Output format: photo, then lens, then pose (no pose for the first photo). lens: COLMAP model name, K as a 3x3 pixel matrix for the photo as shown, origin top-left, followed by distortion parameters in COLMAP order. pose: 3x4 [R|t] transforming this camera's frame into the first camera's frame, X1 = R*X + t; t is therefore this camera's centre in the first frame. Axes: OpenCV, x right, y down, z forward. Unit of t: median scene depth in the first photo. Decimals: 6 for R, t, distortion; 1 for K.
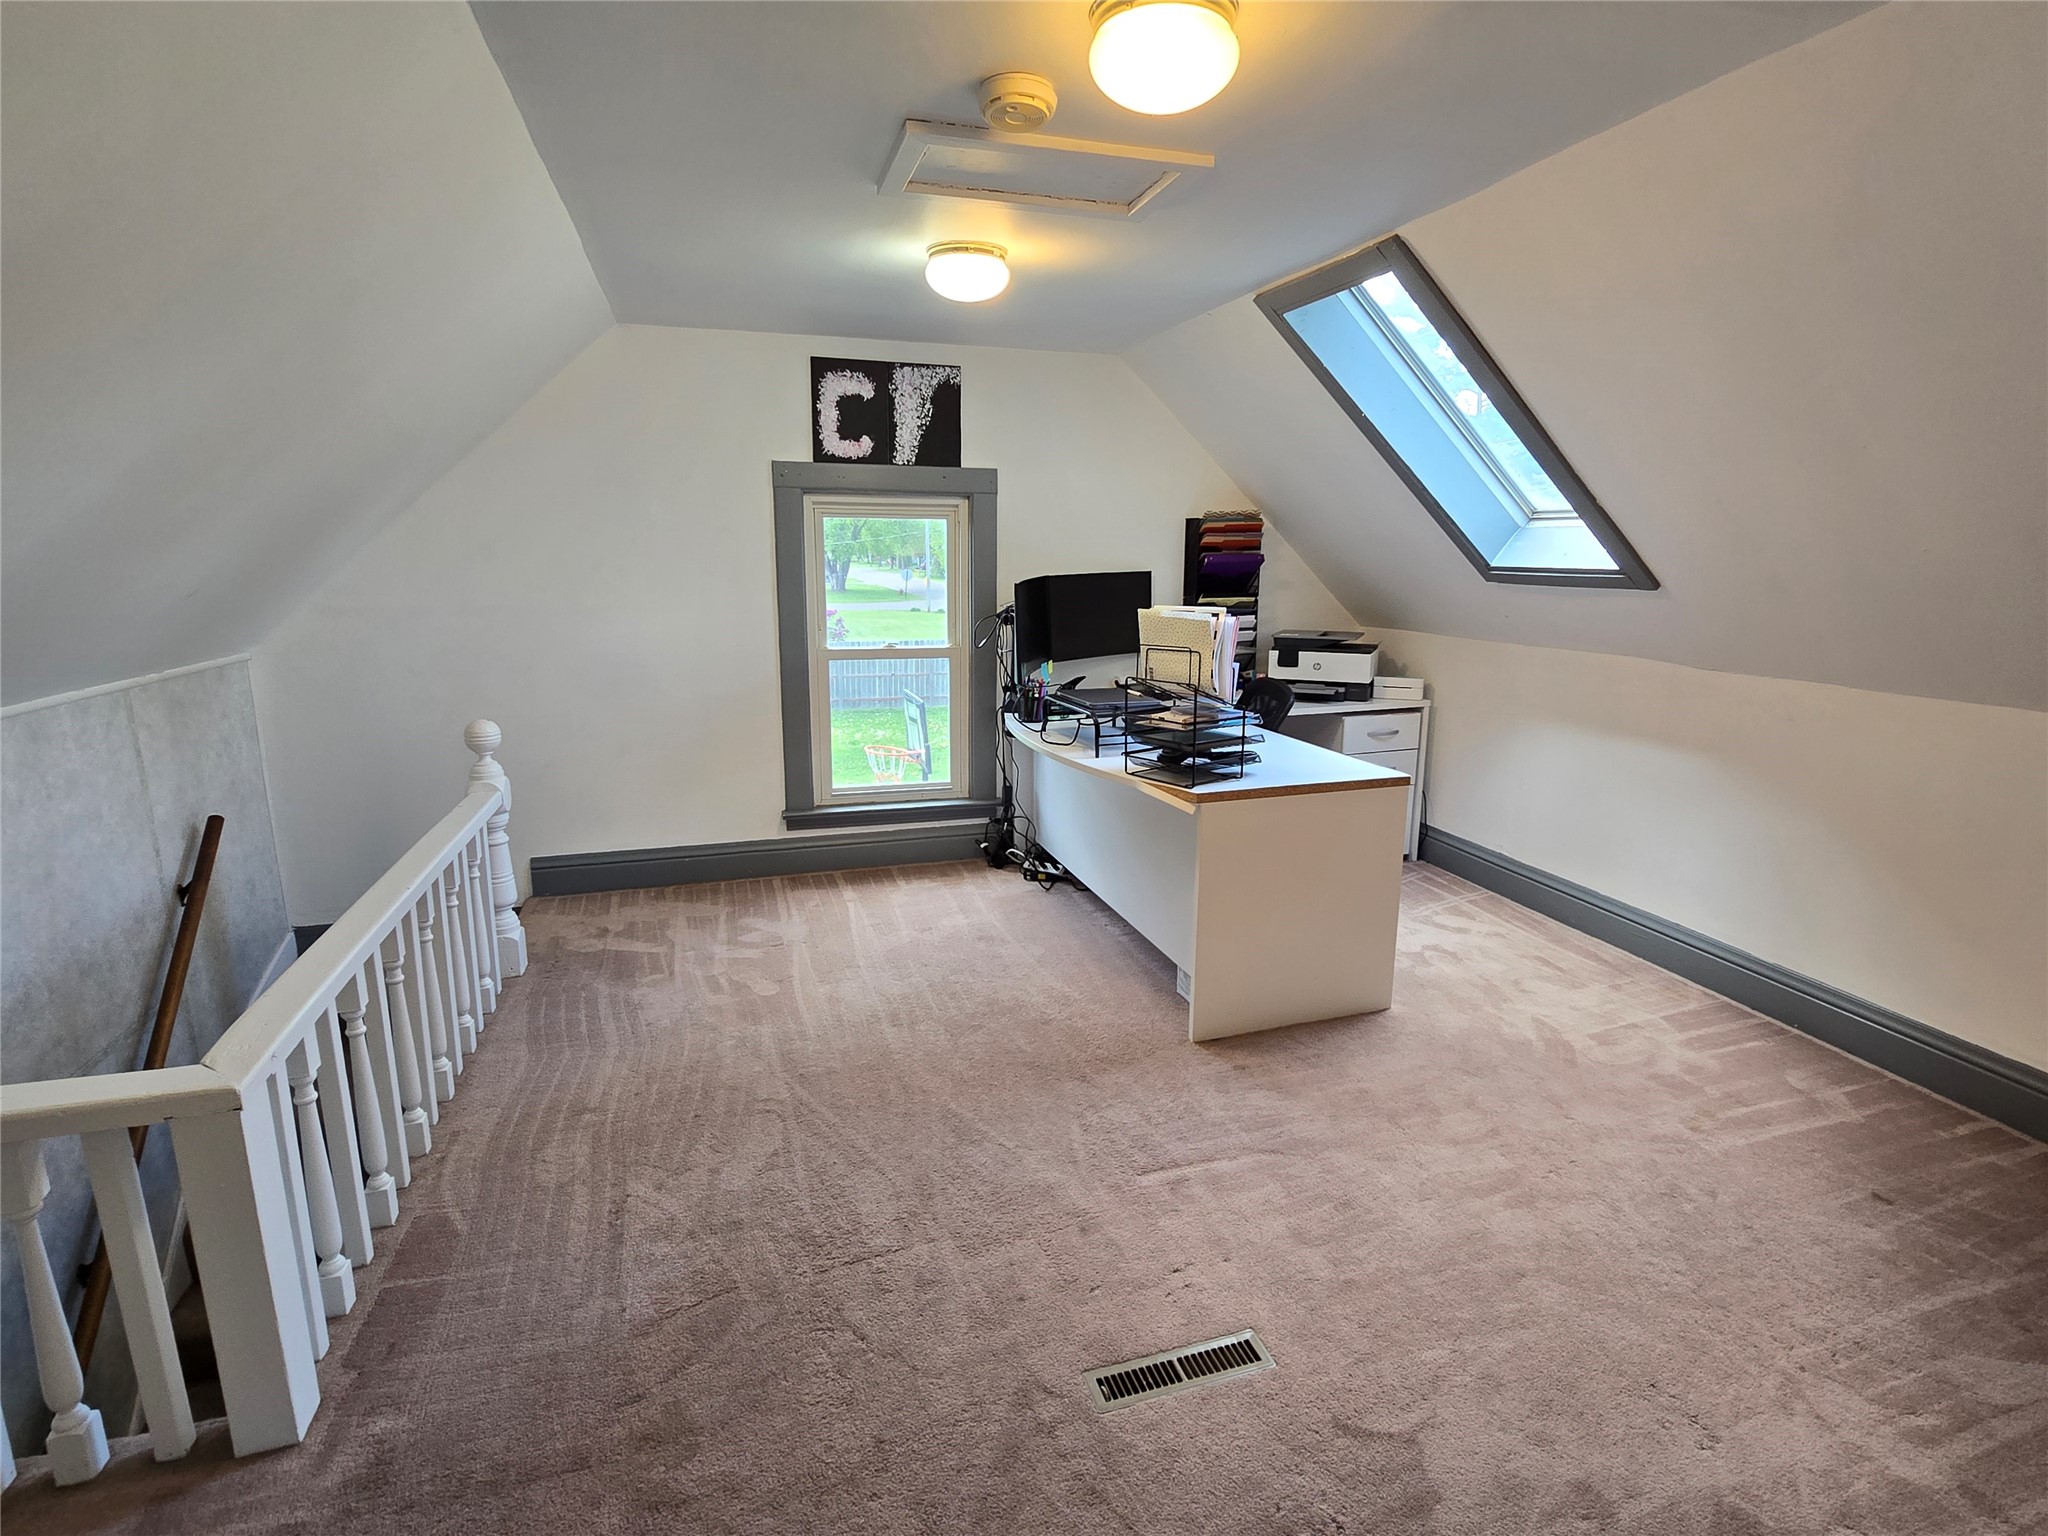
lens RADIAL K [[1007.9, 0, 1048.7], [0, 1007.9, 763.8], [0, 0, 1]] dist [-0.006782, 0.000904]
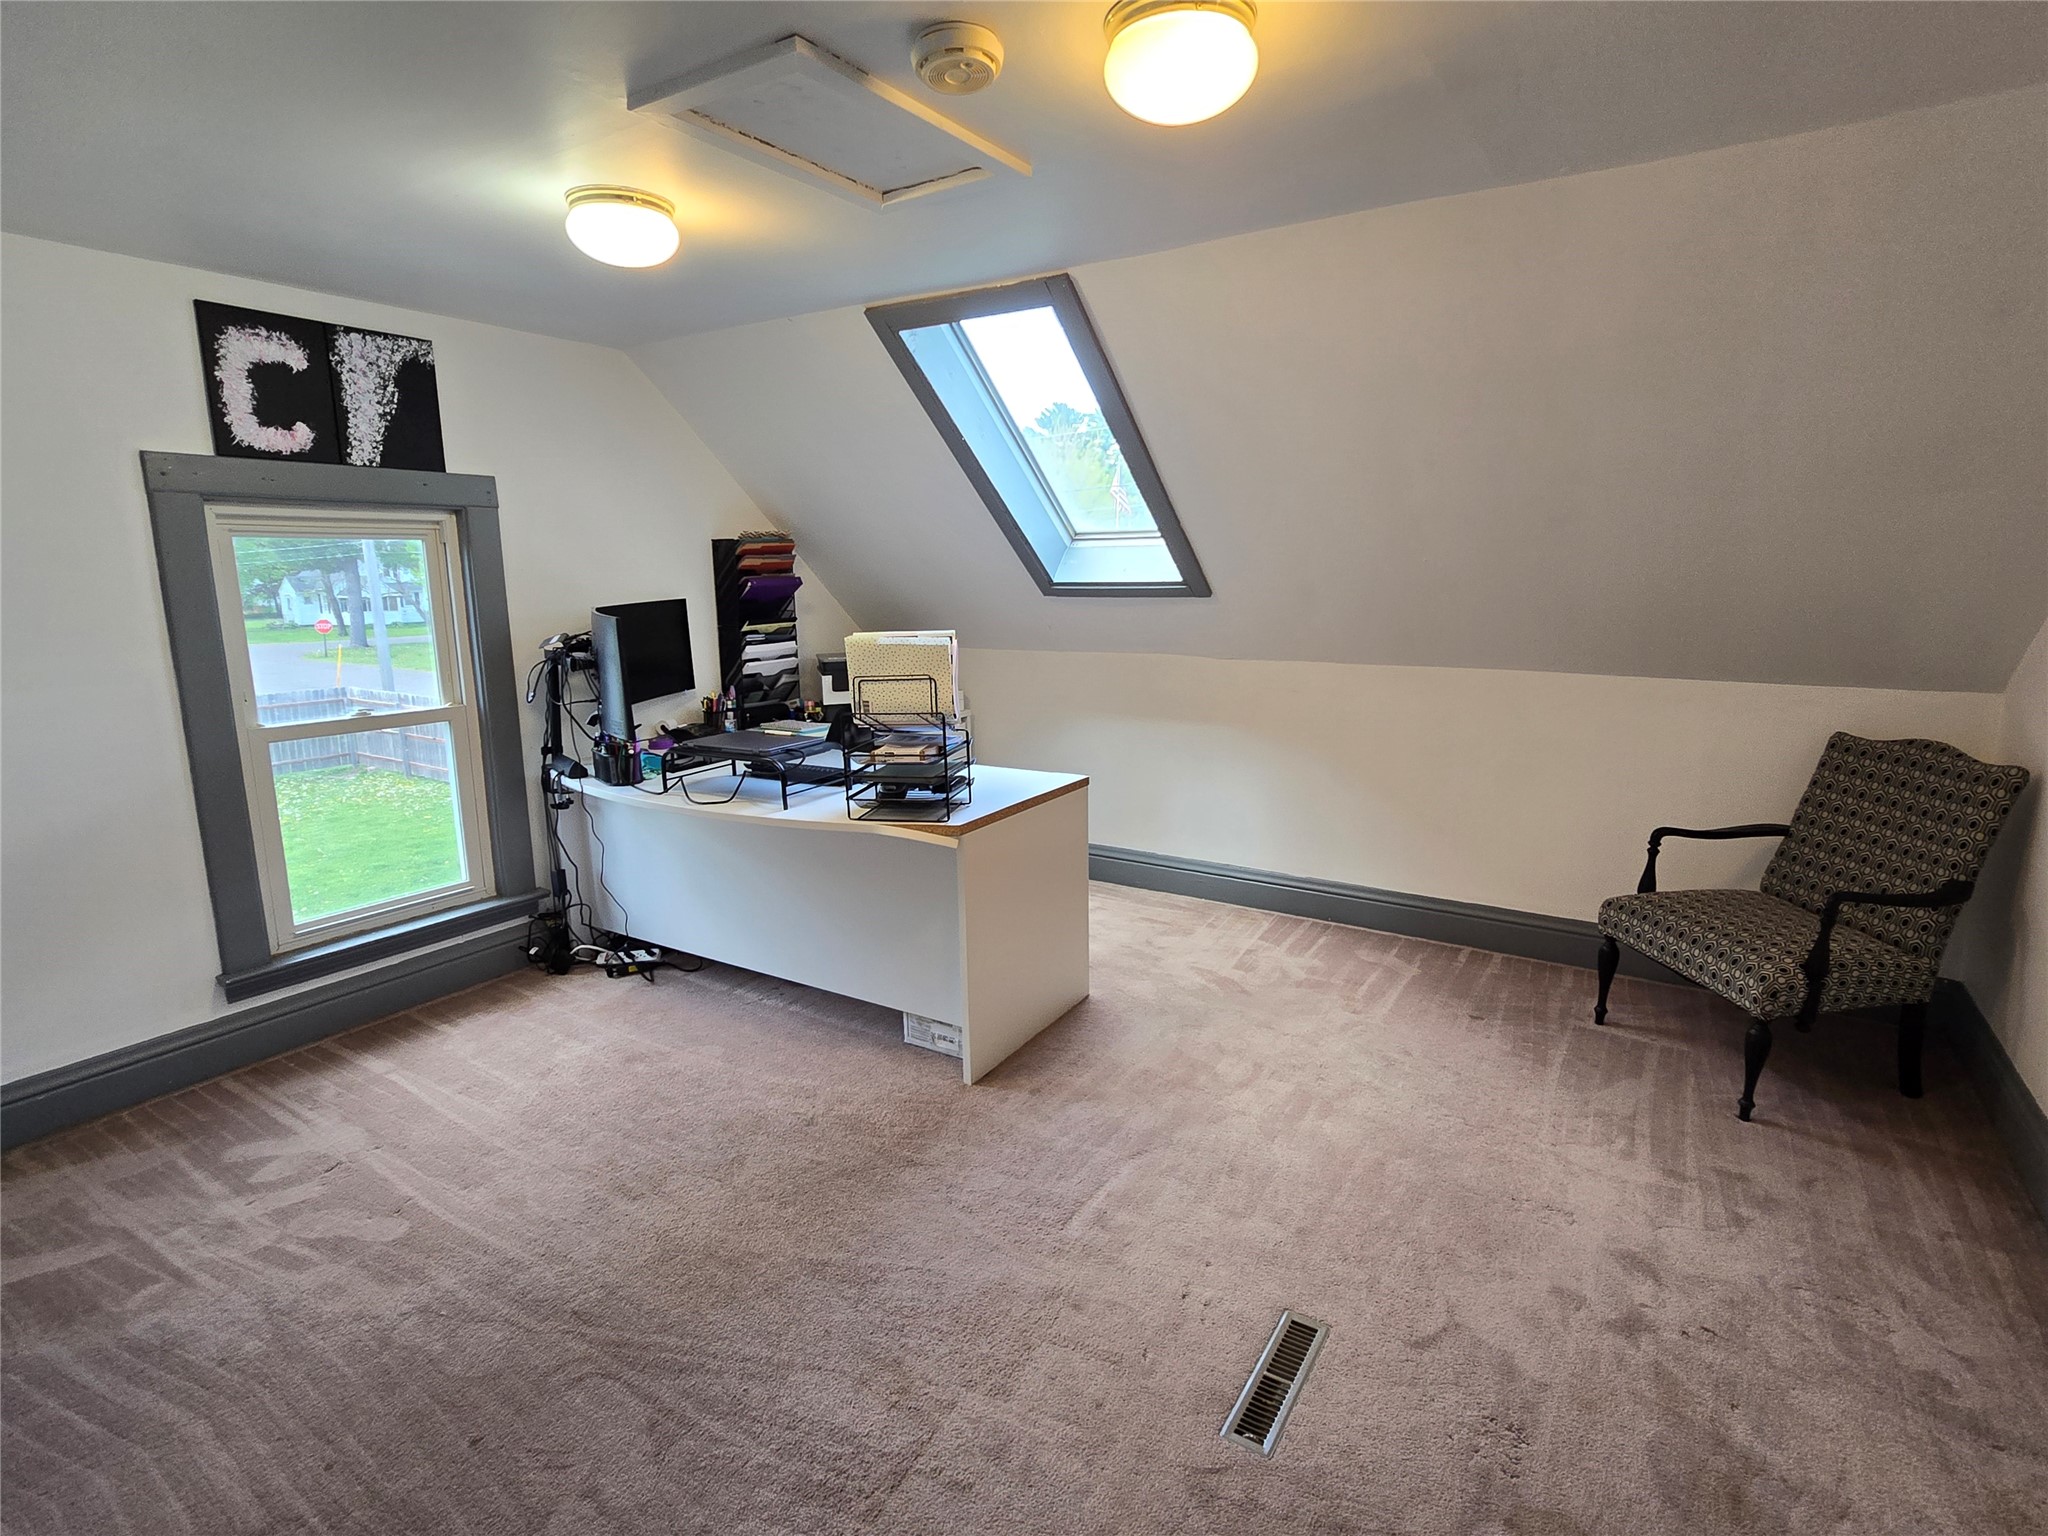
lens RADIAL K [[1007.9, 0, 1045.0], [0, 1007.9, 760.5], [0, 0, 1]] dist [-0.006782, 0.000904]
pose [[0.762173, -0.136947, 0.632722, -0.318867], [0.152790, 0.987811, 0.029752, -0.038960], [-0.629084, 0.073998, 0.773807, 0.172323]]
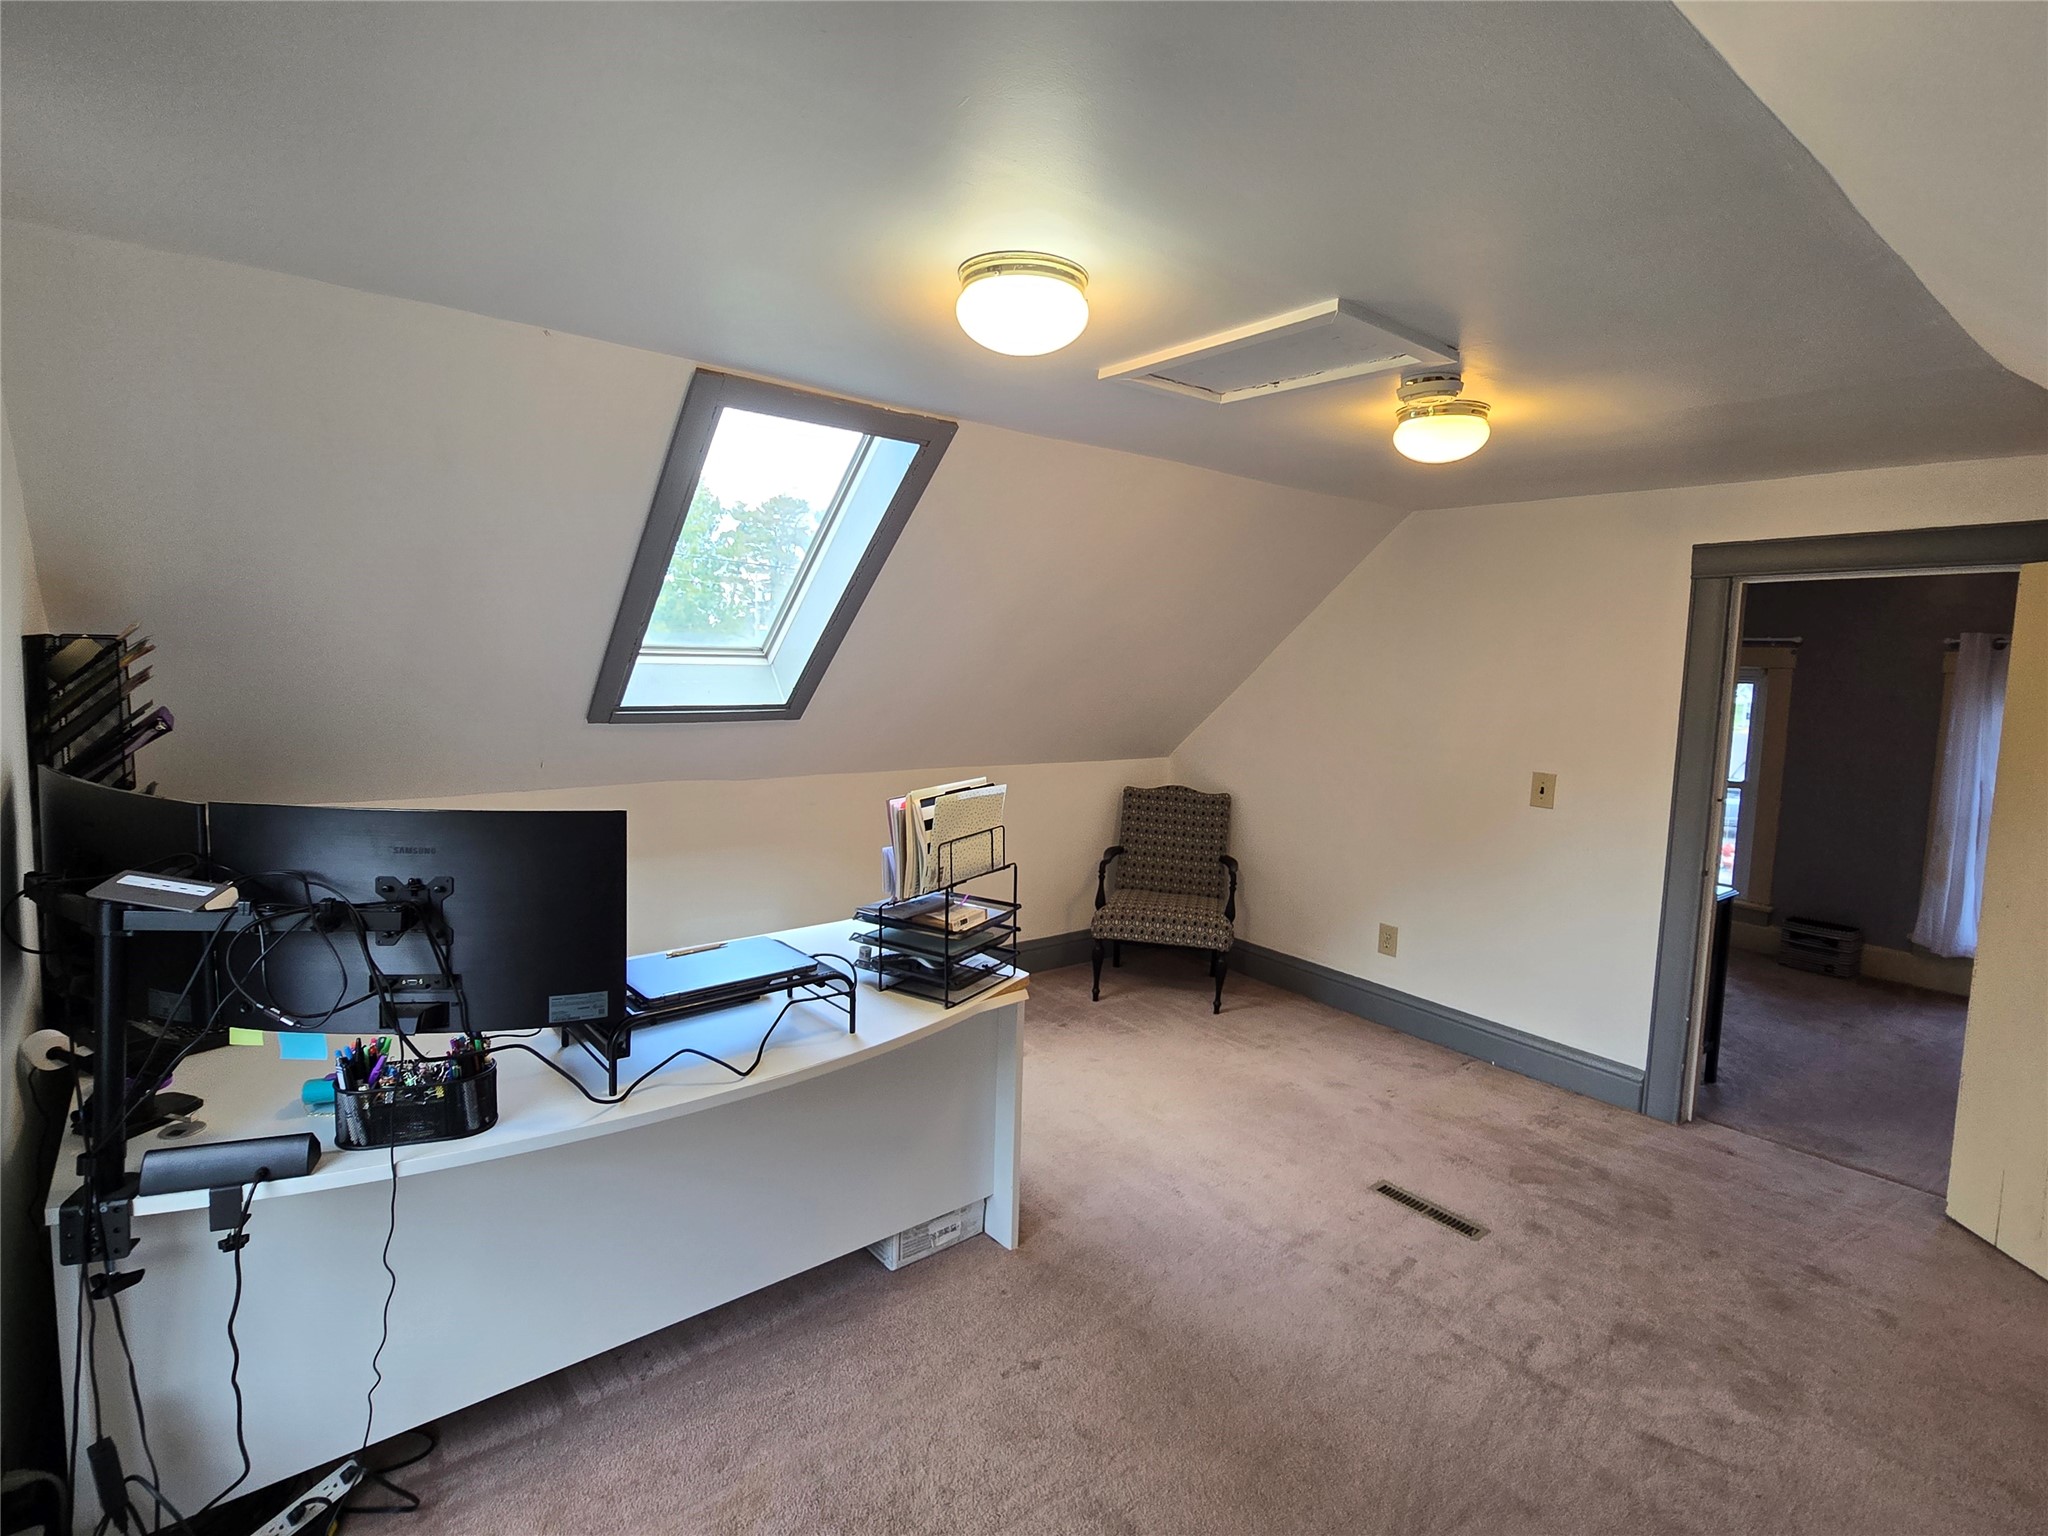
lens RADIAL K [[1007.9, 0, 1051.8], [0, 1007.9, 757.1], [0, 0, 1]] dist [-0.006782, 0.000904]
pose [[-0.365230, -0.111818, 0.924177, -0.573167], [0.166245, 0.968967, 0.182937, -0.272058], [-0.915953, 0.220454, -0.335307, 1.031147]]
